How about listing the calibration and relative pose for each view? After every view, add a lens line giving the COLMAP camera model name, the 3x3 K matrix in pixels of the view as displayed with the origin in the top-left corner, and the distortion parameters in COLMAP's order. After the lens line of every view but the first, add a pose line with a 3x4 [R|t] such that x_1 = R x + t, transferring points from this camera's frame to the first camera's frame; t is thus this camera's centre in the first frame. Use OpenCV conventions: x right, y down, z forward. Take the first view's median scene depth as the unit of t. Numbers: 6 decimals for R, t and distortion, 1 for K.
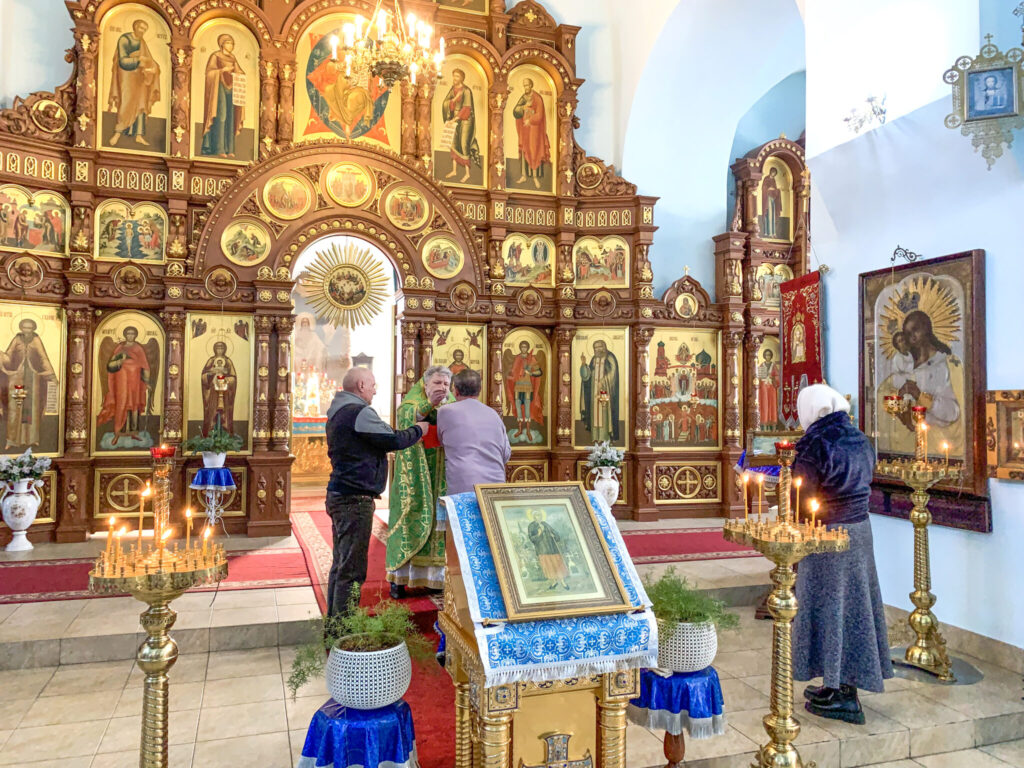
lens RADIAL K [[802.6, 0, 501.9], [0, 802.6, 372.4], [0, 0, 1]] dist [0.089690, -0.113489]
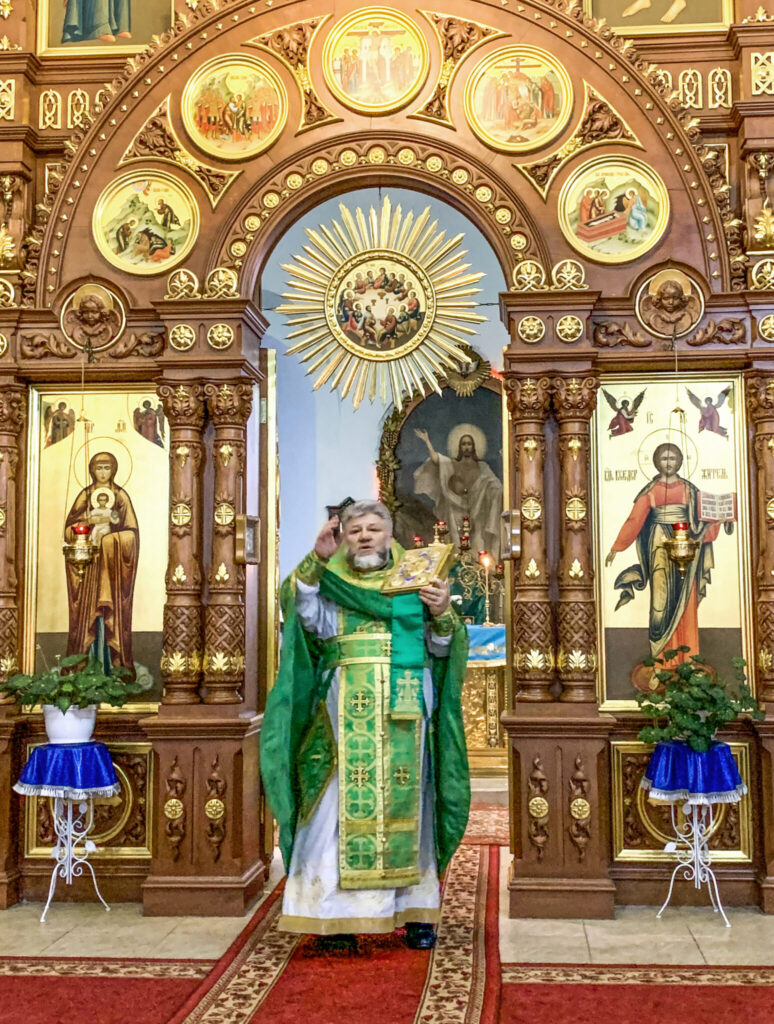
lens RADIAL K [[1310.0, 0, 421.5], [0, 1310.0, 491.5], [0, 0, 1]] dist [0.093116, 0.000000]
pose [[0.924279, -0.052988, -0.378023, 0.080927], [0.029192, 0.997230, -0.068408, 0.037327], [0.380600, 0.052193, 0.923266, 0.405343]]
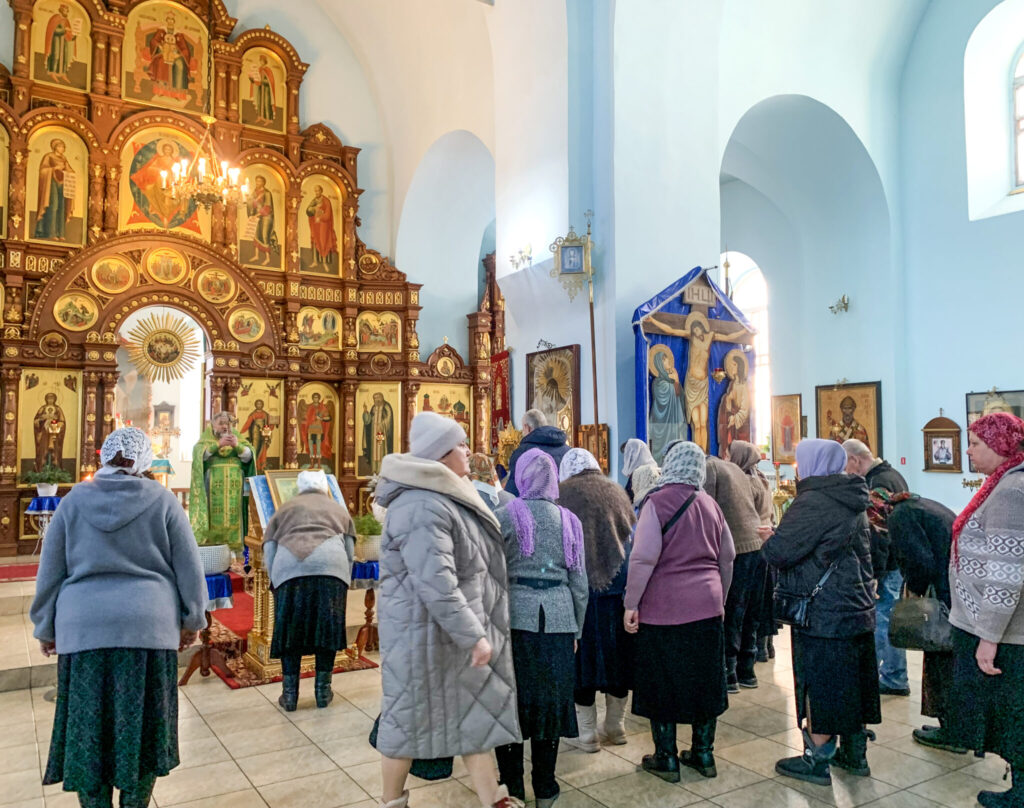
lens RADIAL K [[838.7, 0, 553.1], [0, 838.7, 408.0], [0, 0, 1]] dist [0.011600, -0.025708]
pose [[0.961690, 0.000453, 0.274137, 0.028219], [0.004110, 0.999862, -0.016072, 0.007701], [-0.274107, 0.016583, 0.961556, -0.403155]]
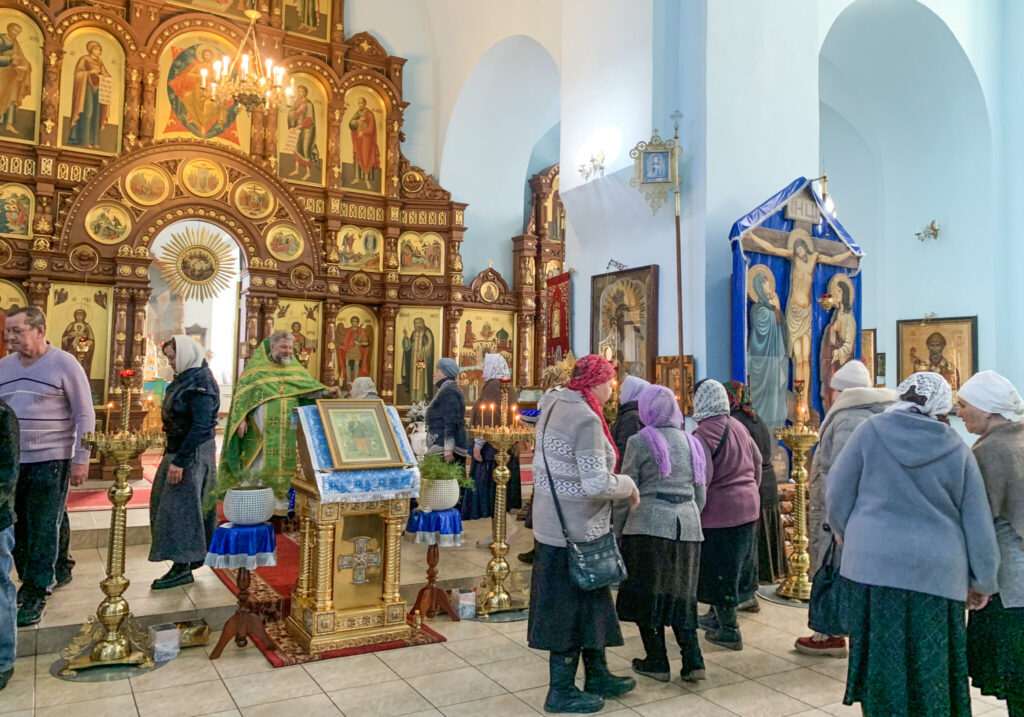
lens RADIAL K [[811.0, 0, 519.6], [0, 811.0, 339.0], [0, 0, 1]] dist [0.033075, -0.057319]
pose [[0.974819, 0.023391, 0.221765, 0.000496], [-0.019790, 0.999634, -0.018445, 0.012863], [-0.222116, 0.013592, 0.974926, -0.249677]]
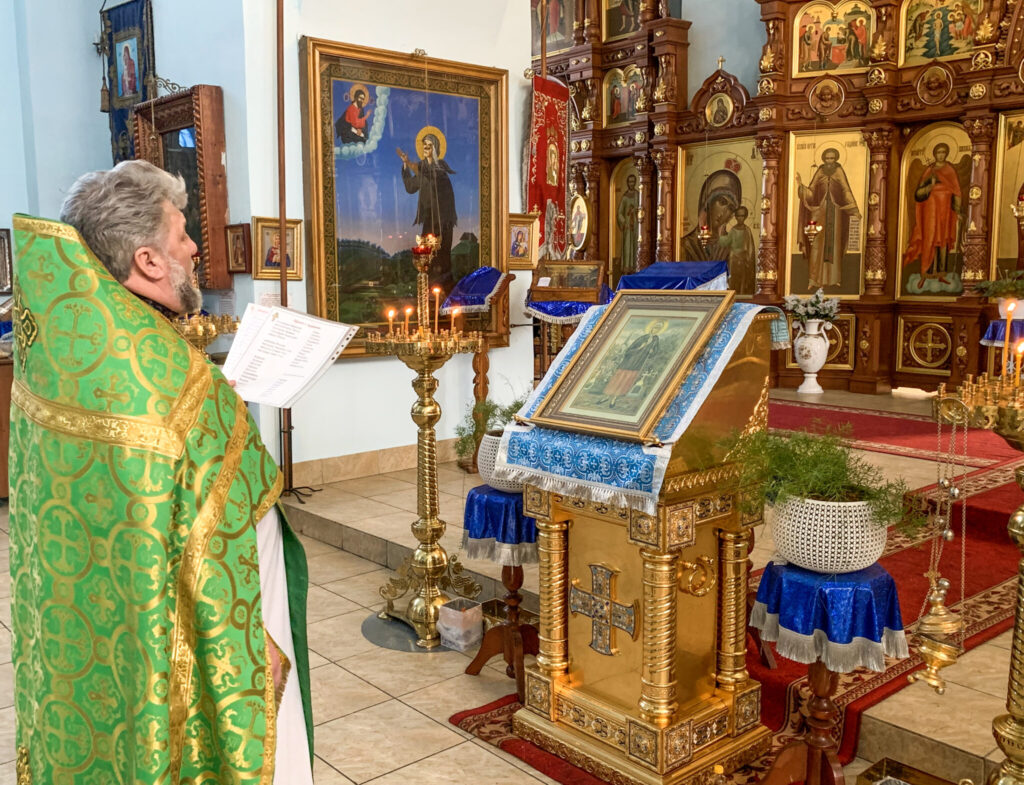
lens RADIAL K [[1026.6, 0, 490.1], [0, 1026.6, 399.9], [0, 0, 1]] dist [0.007721, 0.000000]
pose [[0.379780, 0.109150, -0.918615, 0.340760], [0.042425, 0.989915, 0.135162, 0.038988], [0.924103, -0.090304, 0.371319, 0.170701]]
